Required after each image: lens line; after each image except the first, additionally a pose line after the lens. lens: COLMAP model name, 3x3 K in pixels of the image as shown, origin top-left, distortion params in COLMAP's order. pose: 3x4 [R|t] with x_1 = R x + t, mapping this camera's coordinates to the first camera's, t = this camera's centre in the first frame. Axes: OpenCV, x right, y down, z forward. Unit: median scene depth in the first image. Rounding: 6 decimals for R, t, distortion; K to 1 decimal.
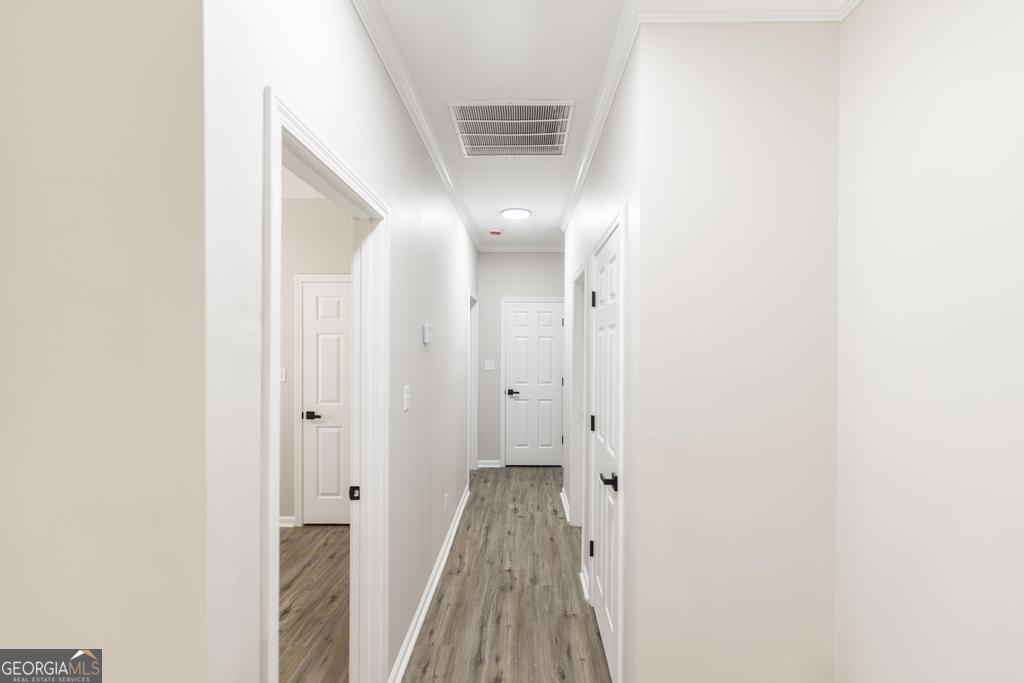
lens RADIAL K [[440.8, 0, 517.2], [0, 440.8, 341.9], [0, 0, 1]] dist [0.000087, 0.000123]
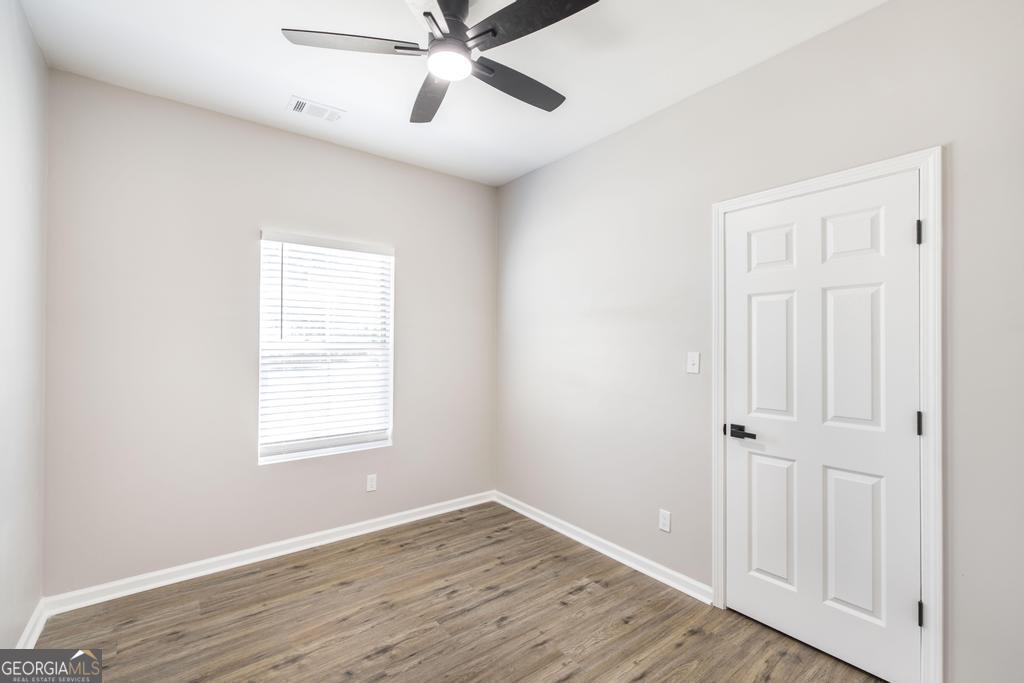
lens RADIAL K [[440.8, 0, 517.2], [0, 440.8, 341.9], [0, 0, 1]] dist [0.000087, 0.000123]
pose [[0.621995, -0.005166, -0.783004, -0.186182], [-0.001508, 0.999968, -0.007796, 0.050509], [0.783020, 0.006030, 0.621967, 0.393283]]
